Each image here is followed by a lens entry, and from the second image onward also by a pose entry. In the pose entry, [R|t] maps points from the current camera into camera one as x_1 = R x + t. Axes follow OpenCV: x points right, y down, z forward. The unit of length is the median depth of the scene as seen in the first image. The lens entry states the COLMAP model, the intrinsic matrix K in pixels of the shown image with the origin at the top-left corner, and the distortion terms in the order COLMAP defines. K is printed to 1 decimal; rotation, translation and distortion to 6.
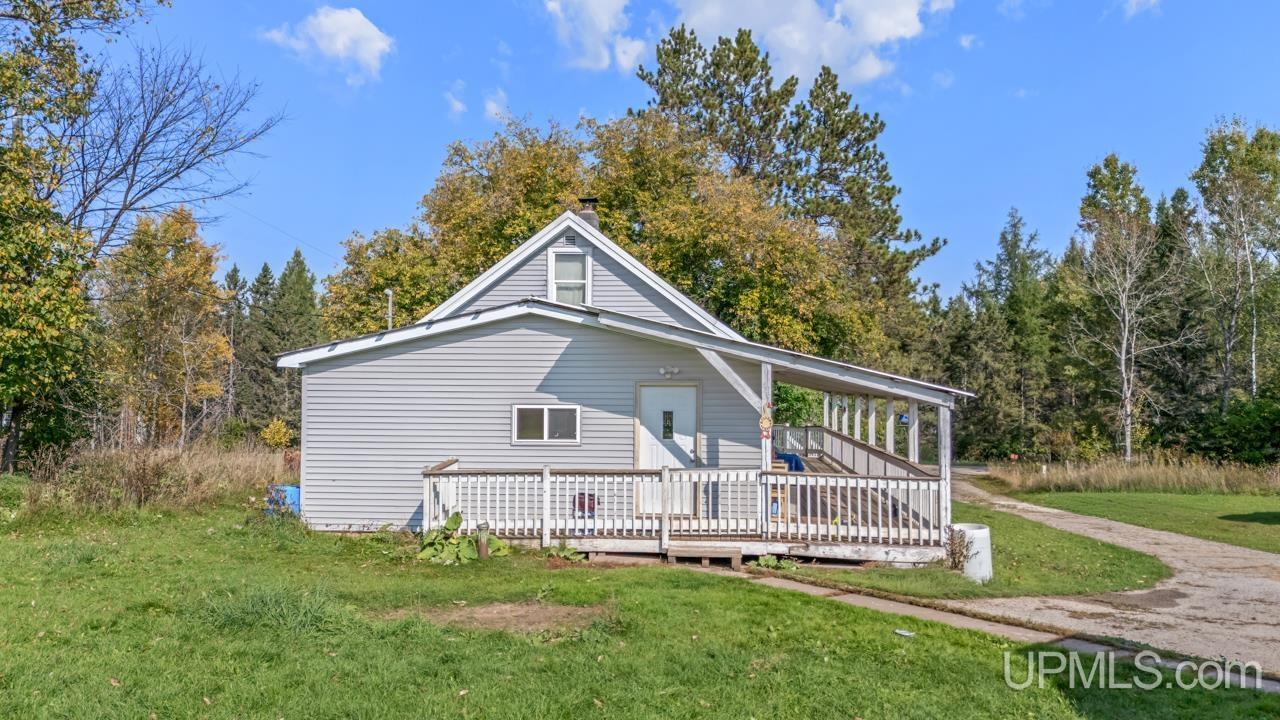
lens RADIAL K [[991.6, 0, 638.8], [0, 991.6, 361.7], [0, 0, 1]] dist [0.036152, -0.014541]
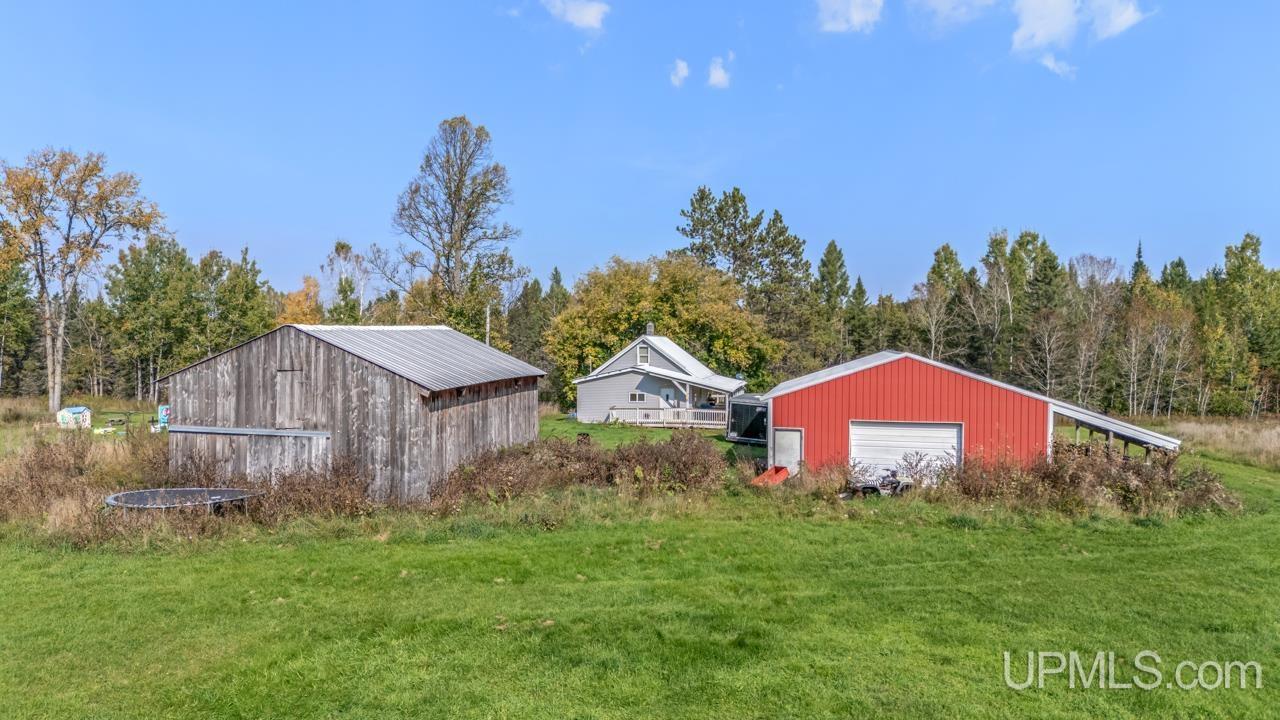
lens RADIAL K [[991.6, 0, 640.2], [0, 991.6, 360.7], [0, 0, 1]] dist [0.036152, -0.014541]
pose [[0.996730, 0.000689, -0.080798, 0.197031], [0.002512, 0.999216, 0.039501, -0.197533], [0.080762, -0.039575, 0.995947, -2.429176]]
